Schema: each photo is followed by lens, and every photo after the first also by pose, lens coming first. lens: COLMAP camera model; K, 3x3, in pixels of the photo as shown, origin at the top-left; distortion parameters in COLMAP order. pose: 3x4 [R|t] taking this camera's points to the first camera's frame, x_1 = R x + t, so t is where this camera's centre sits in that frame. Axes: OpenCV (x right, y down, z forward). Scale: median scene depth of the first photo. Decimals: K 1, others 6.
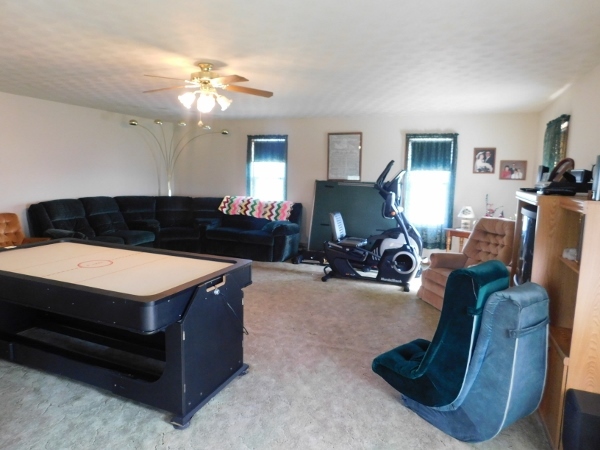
lens RADIAL K [[399.6, 0, 296.3], [0, 399.6, 225.2], [0, 0, 1]] dist [-0.066610, 0.055454]
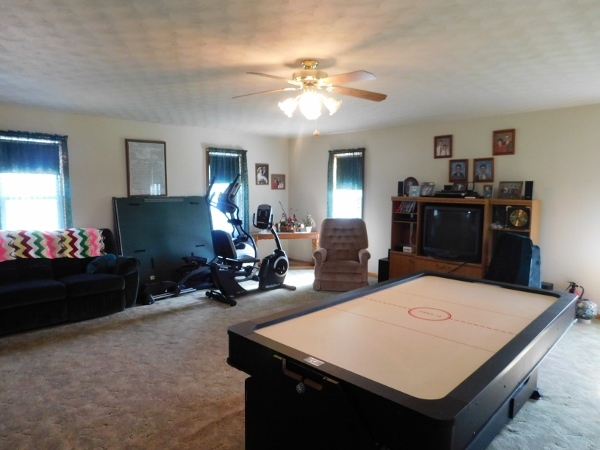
lens RADIAL K [[399.6, 0, 297.0], [0, 399.6, 224.9], [0, 0, 1]] dist [-0.066610, 0.055454]
pose [[0.384531, -0.106716, 0.916923, -0.559342], [0.127721, 0.989893, 0.061646, -0.065156], [-0.914234, 0.093405, 0.394275, 0.393835]]
